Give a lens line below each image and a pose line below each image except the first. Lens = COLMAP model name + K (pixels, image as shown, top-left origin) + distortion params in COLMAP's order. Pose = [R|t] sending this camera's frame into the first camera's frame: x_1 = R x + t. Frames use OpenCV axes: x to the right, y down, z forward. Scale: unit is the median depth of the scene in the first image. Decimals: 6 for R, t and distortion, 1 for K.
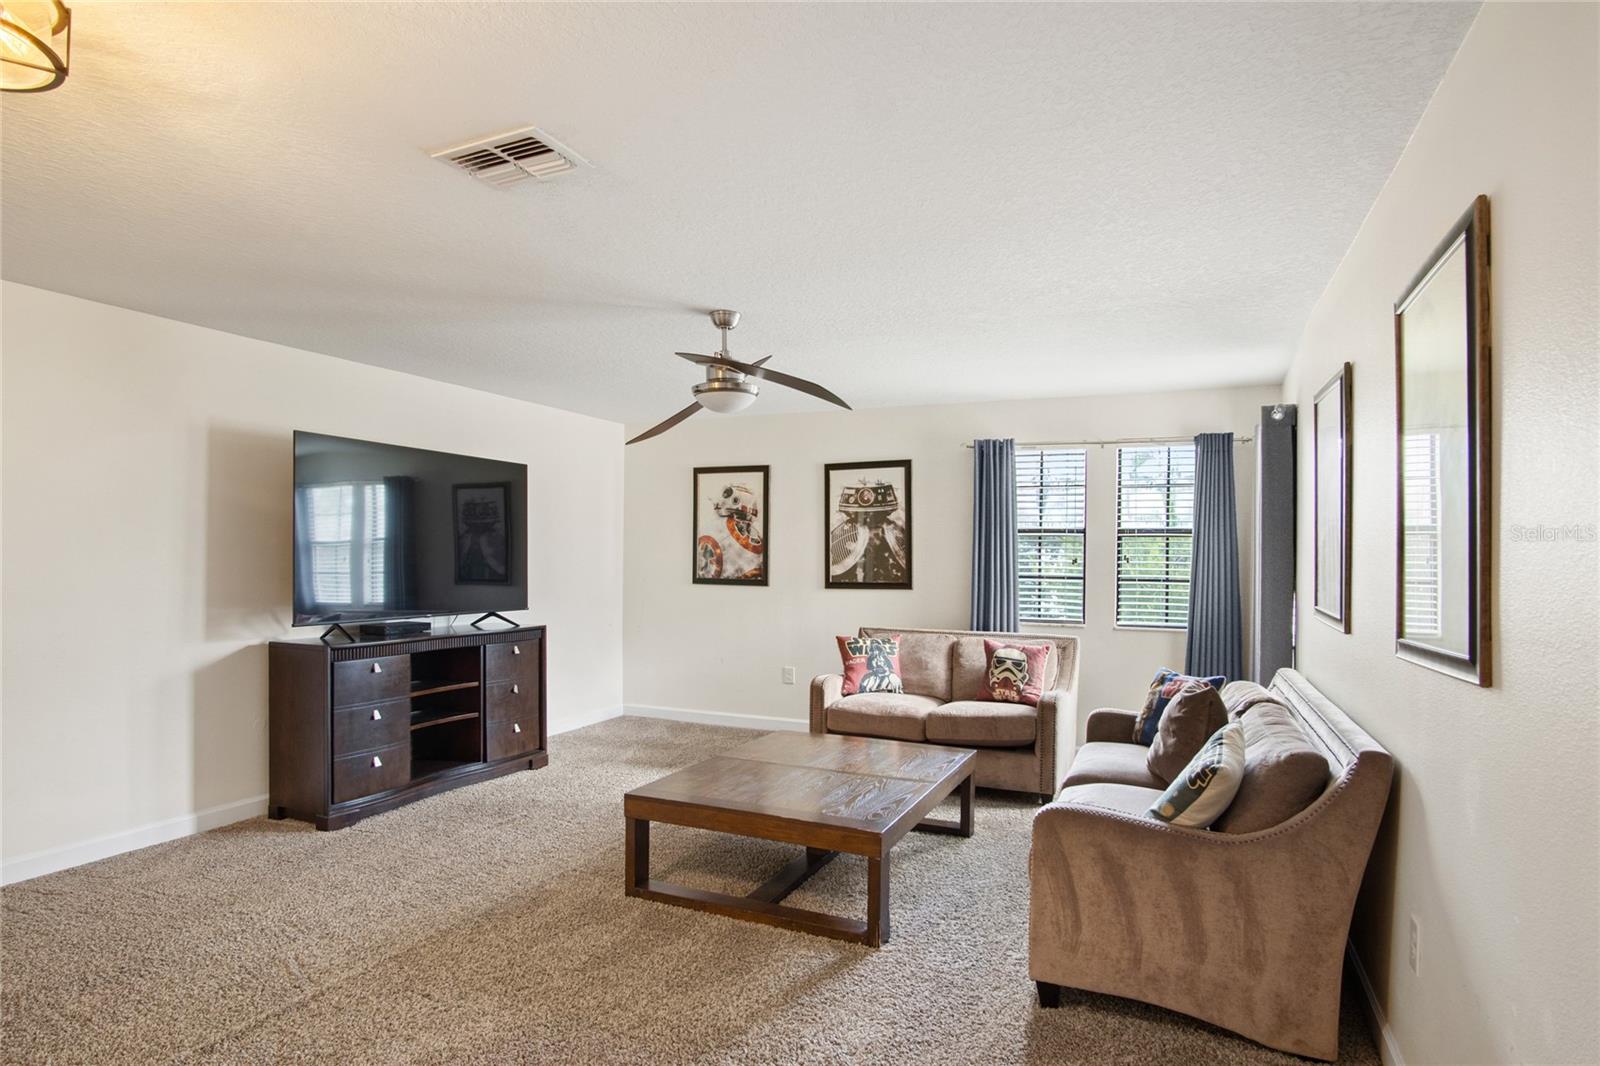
lens RADIAL K [[862.8, 0, 780.6], [0, 862.8, 561.8], [0, 0, 1]] dist [-0.025182, -0.000177]
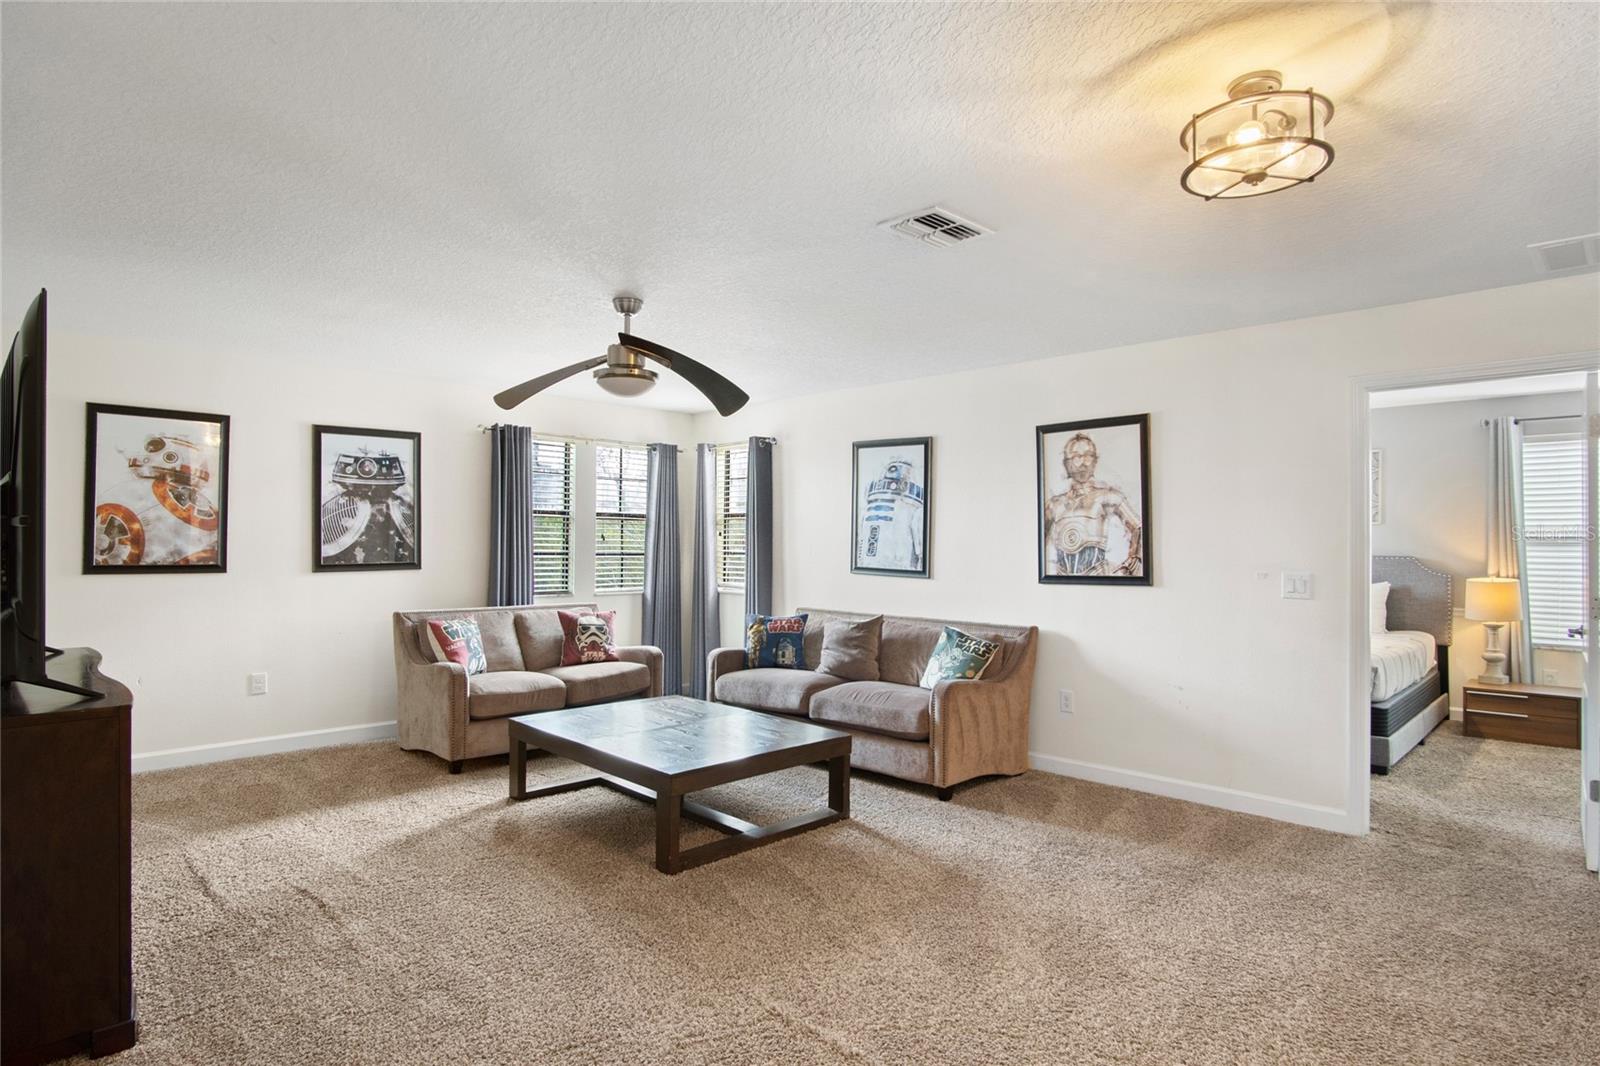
lens RADIAL K [[862.8, 0, 797.1], [0, 862.8, 533.4], [0, 0, 1]] dist [-0.025182, -0.000177]
pose [[0.360400, 0.001945, 0.932796, -0.567184], [-0.000243, 0.999998, -0.001991, -0.005670], [-0.932798, 0.000491, 0.360400, 0.264575]]
